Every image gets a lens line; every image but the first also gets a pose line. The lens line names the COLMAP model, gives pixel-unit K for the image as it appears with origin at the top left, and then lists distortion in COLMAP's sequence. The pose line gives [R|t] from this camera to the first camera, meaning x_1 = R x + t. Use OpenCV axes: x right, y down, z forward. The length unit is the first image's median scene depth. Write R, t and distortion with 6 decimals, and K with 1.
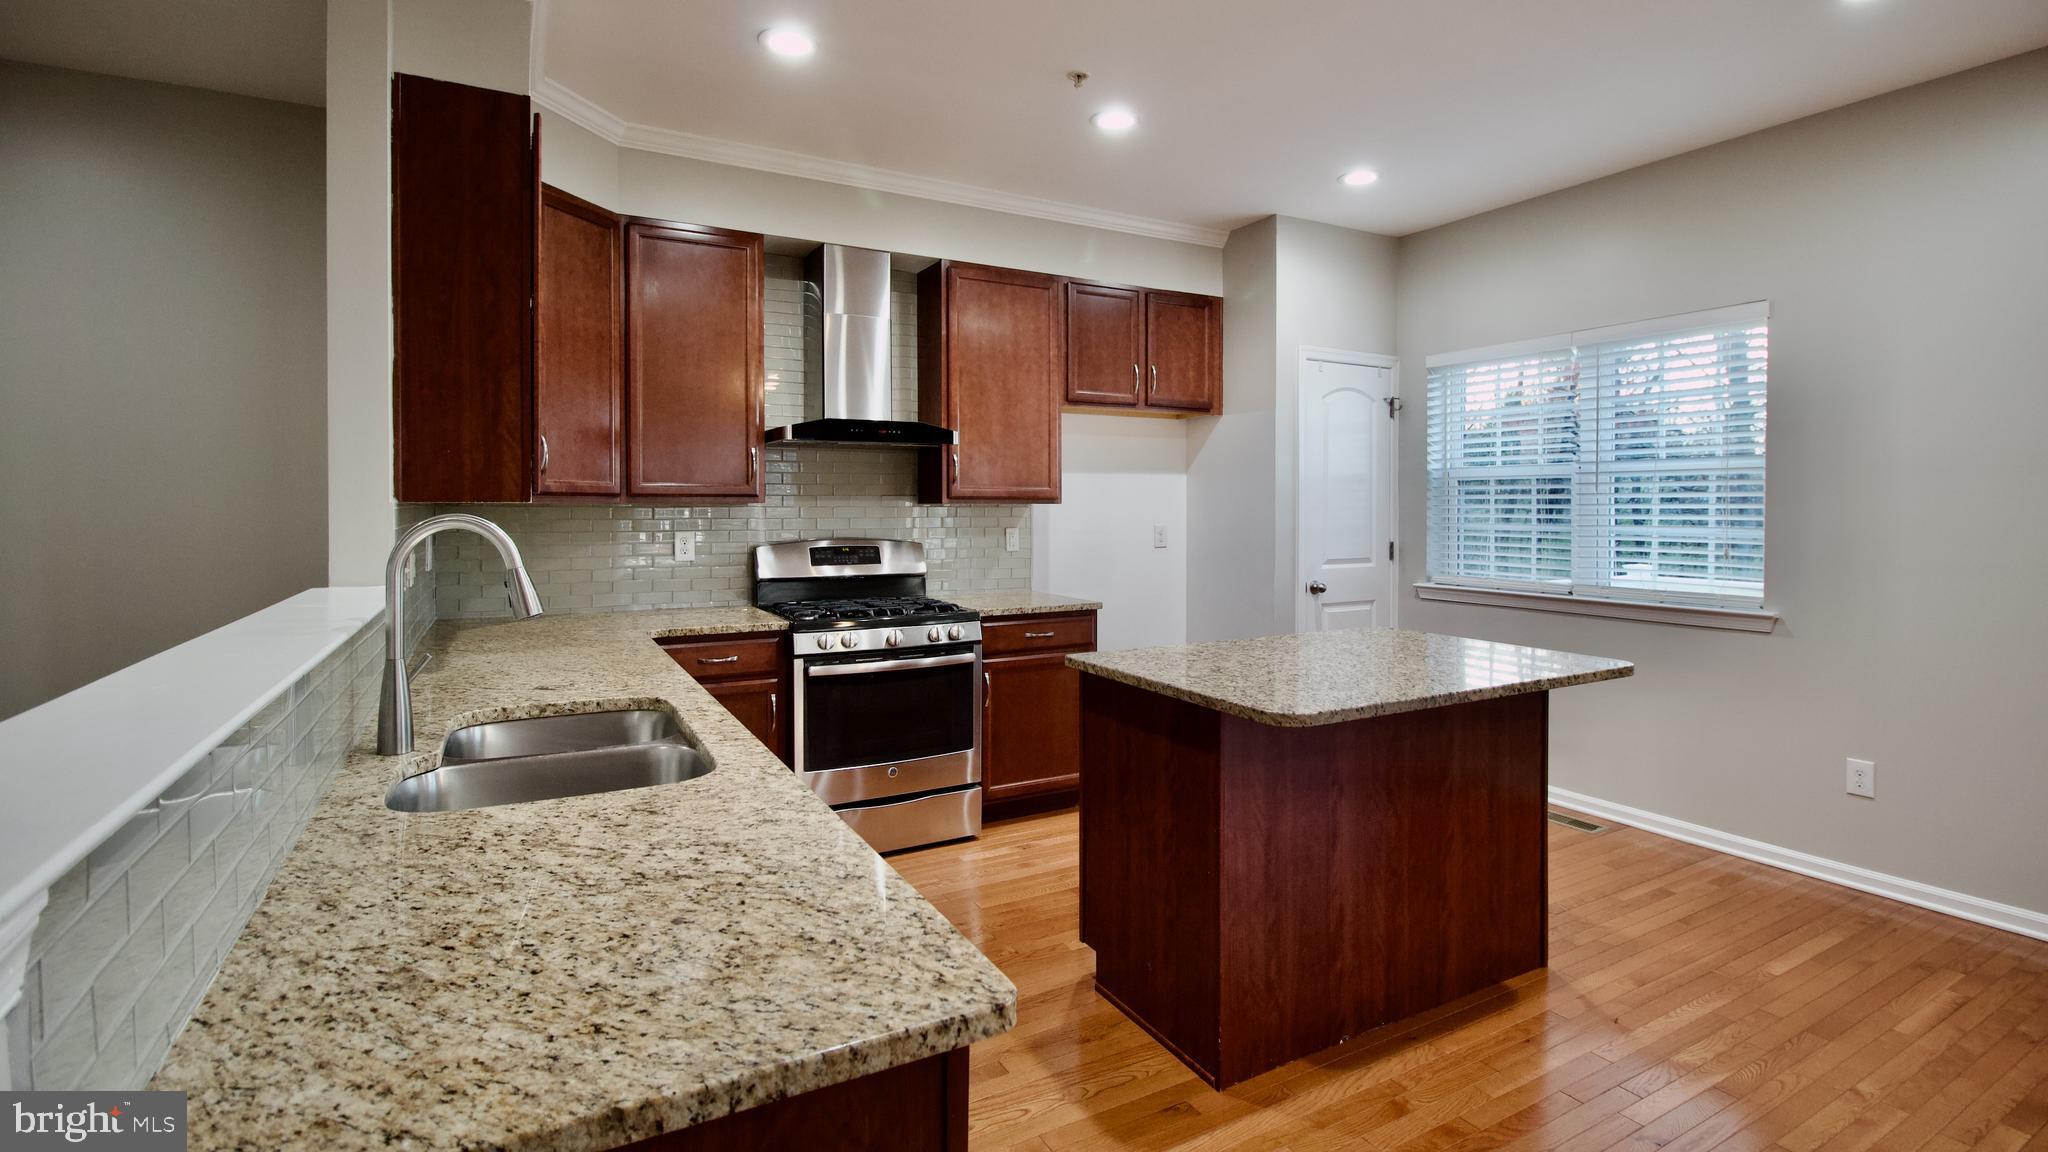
lens RADIAL K [[964.2, 0, 1024.0], [0, 964.2, 576.0], [0, 0, 1]] dist [-0.021774, -0.000412]
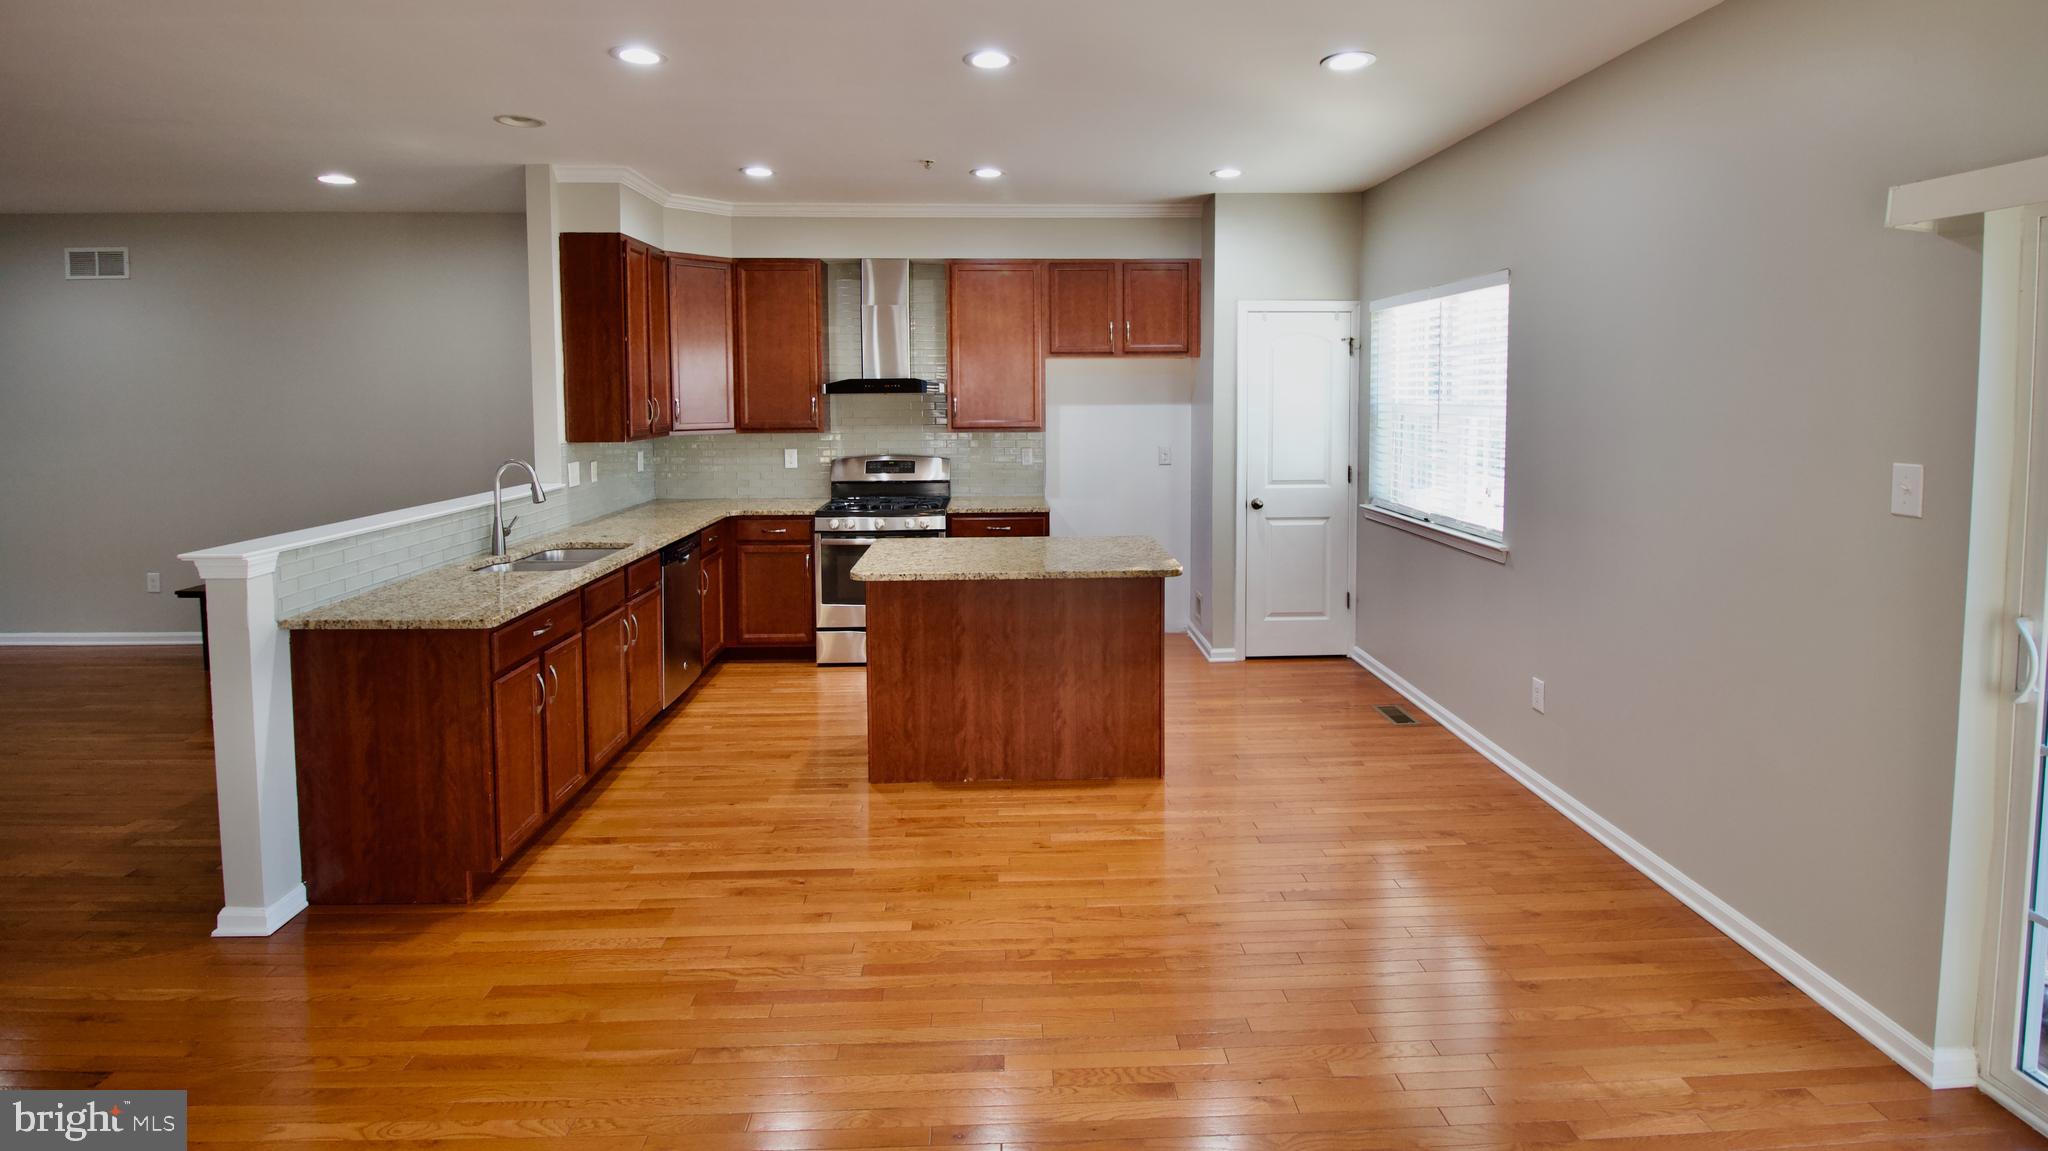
lens RADIAL K [[1025.1, 0, 1024.8], [0, 1025.1, 531.8], [0, 0, 1]] dist [0.001211, -0.000102]
pose [[0.888479, 0.060031, -0.454975, 0.759454], [-0.028307, 0.996688, 0.076229, -0.050722], [0.458044, -0.054849, 0.887236, -0.317282]]
